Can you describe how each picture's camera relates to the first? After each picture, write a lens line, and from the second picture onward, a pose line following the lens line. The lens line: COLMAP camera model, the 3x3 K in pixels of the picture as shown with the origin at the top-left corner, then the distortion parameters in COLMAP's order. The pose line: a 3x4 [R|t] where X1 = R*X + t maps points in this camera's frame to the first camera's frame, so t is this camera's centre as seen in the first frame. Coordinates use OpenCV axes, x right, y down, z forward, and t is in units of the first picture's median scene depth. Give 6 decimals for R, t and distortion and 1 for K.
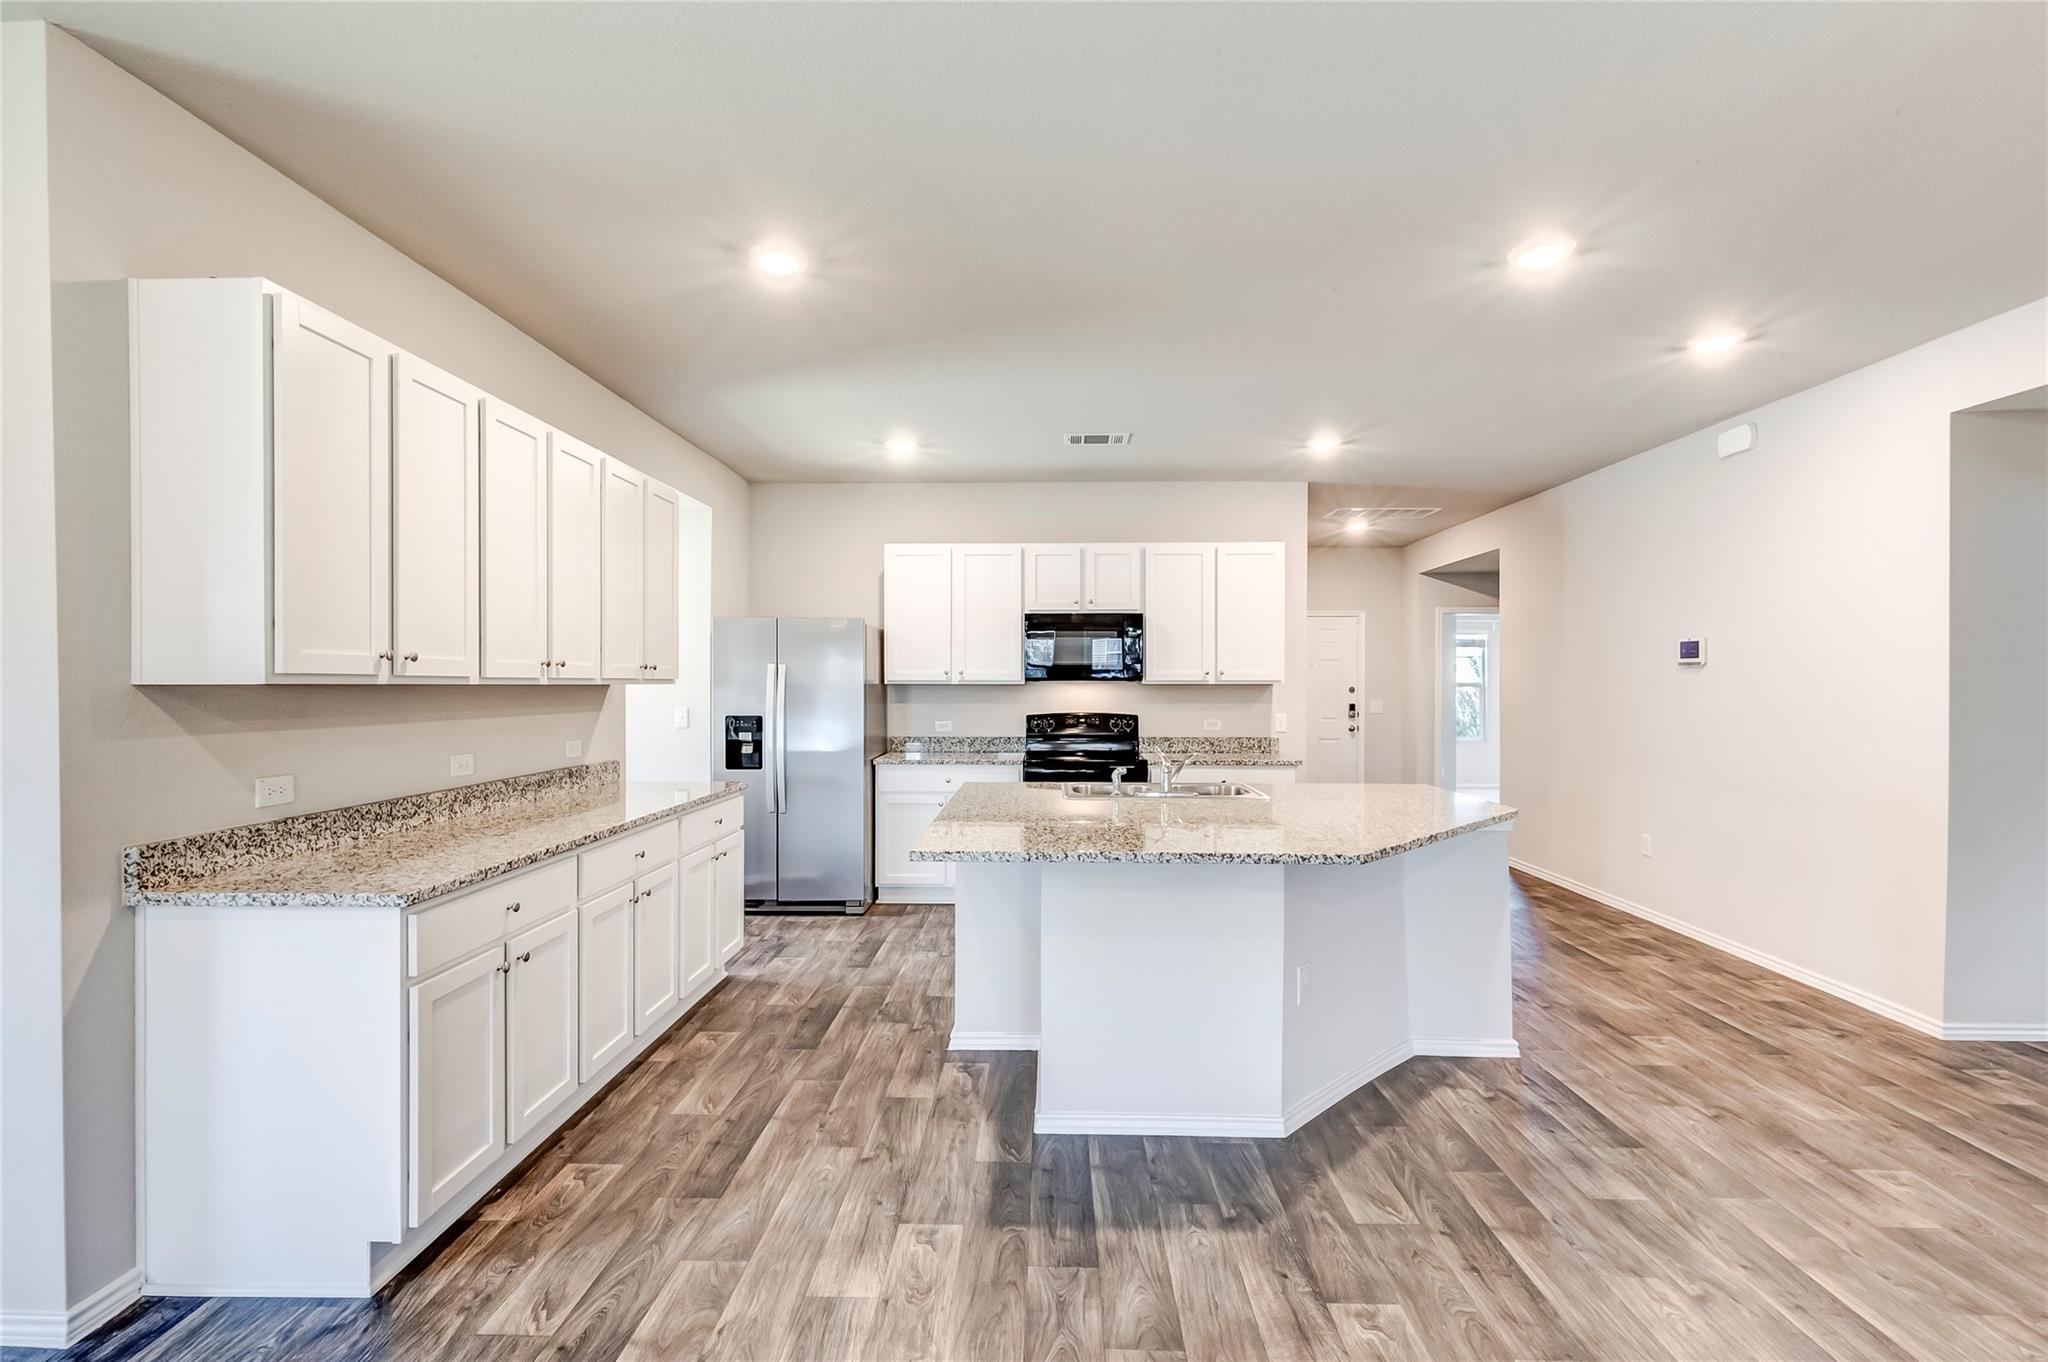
lens RADIAL K [[927.4, 0, 1025.2], [0, 927.4, 686.1], [0, 0, 1]] dist [0.002710, 0.000123]
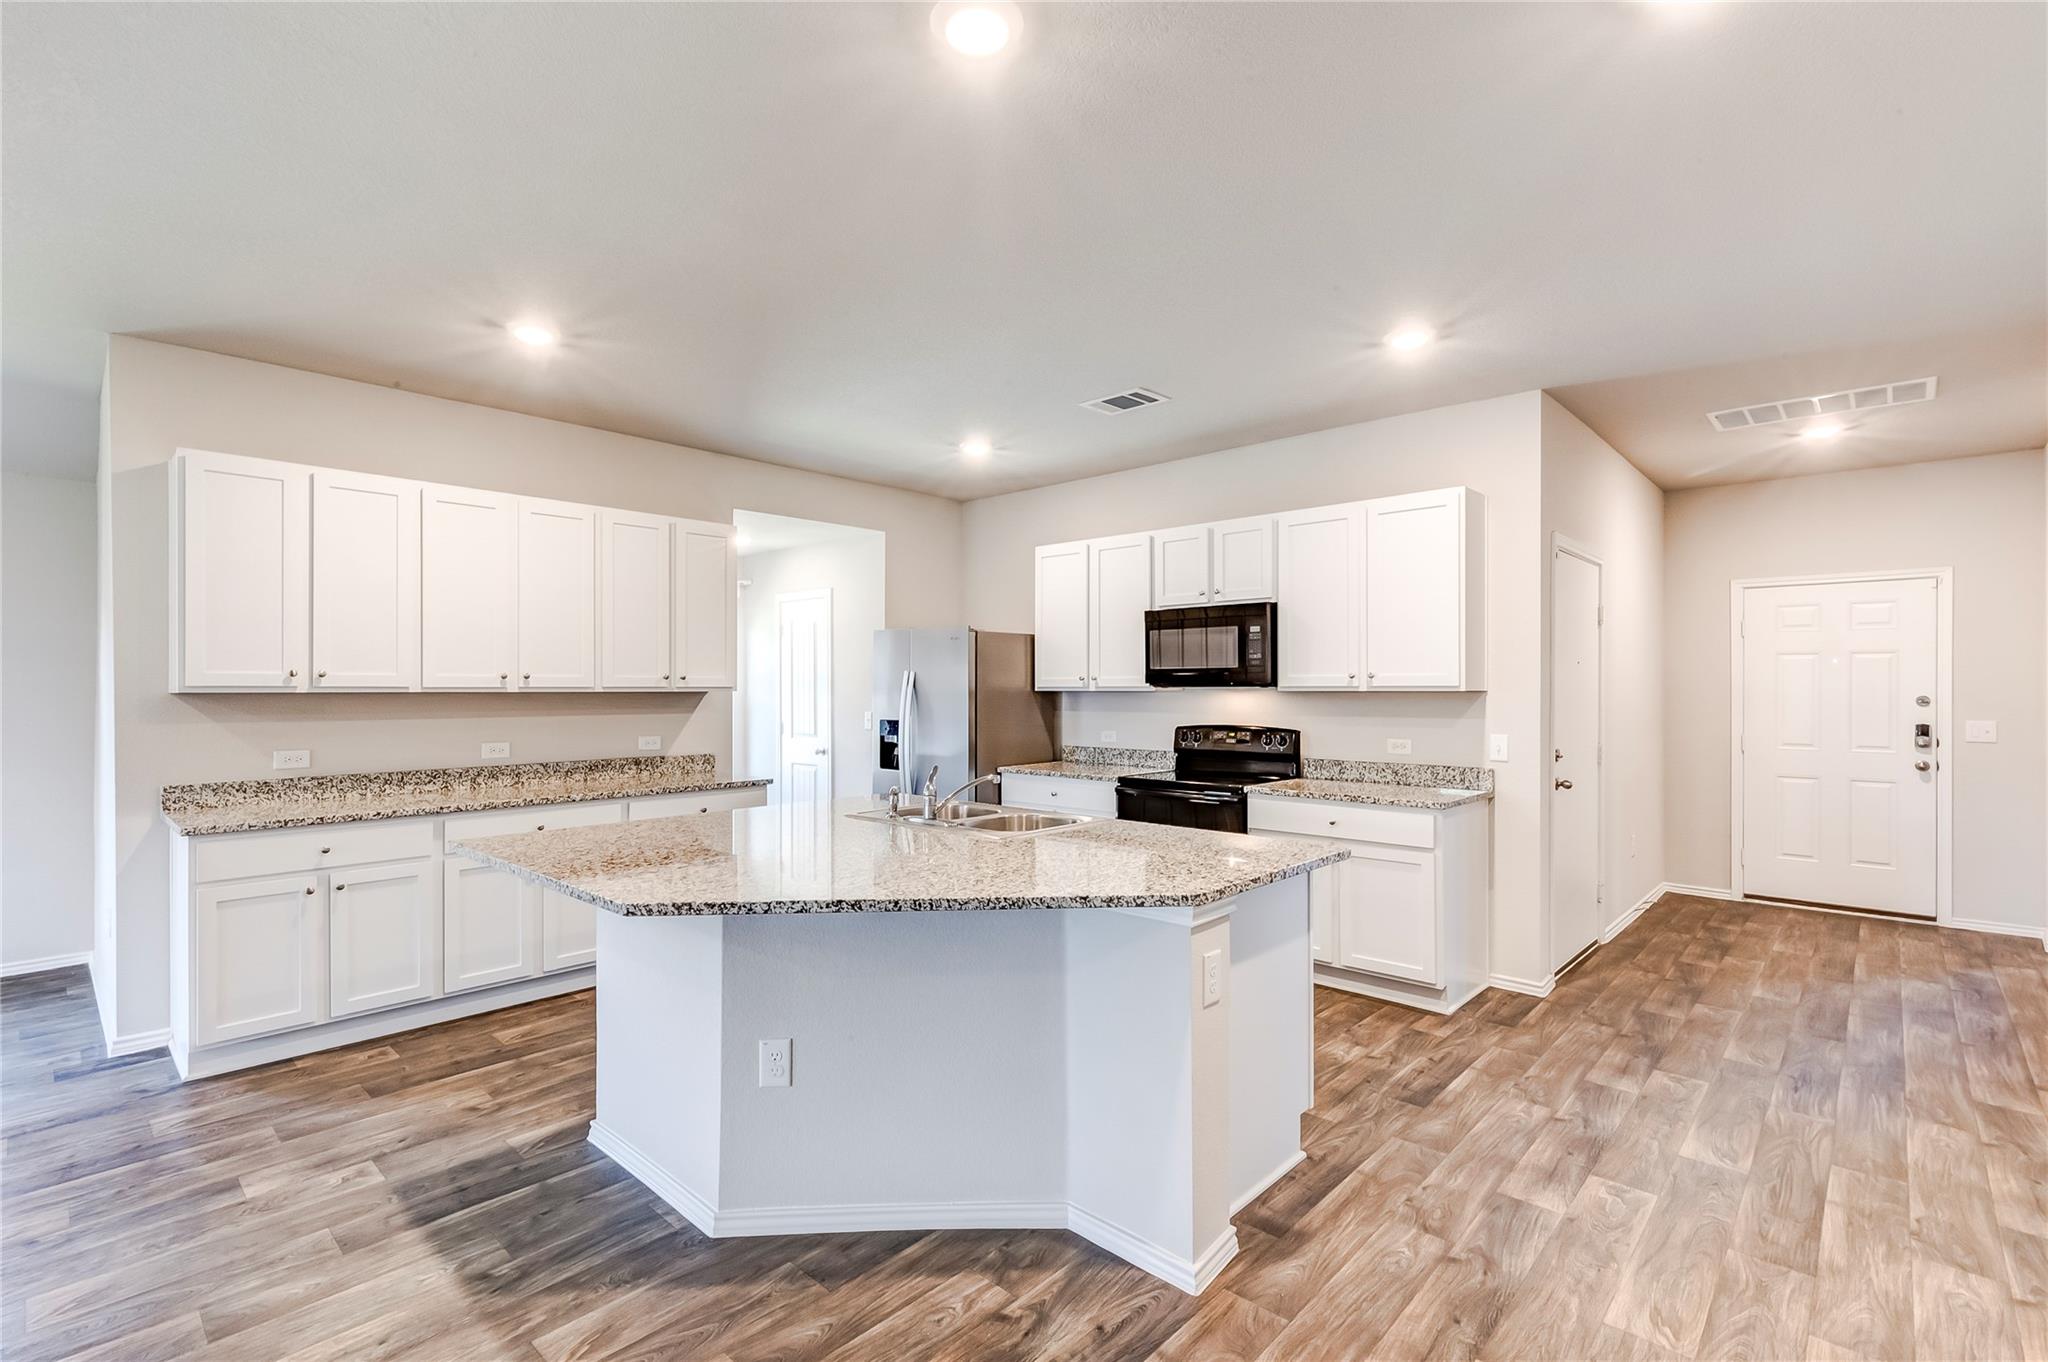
lens RADIAL K [[935.7, 0, 1024.0], [0, 935.7, 681.0], [0, 0, 1]] dist [0.009090, -0.001043]
pose [[0.749280, -0.005948, -0.662226, 0.935405], [-0.000963, 0.999949, -0.010072, -0.005010], [0.662252, 0.008184, 0.749236, 0.487914]]
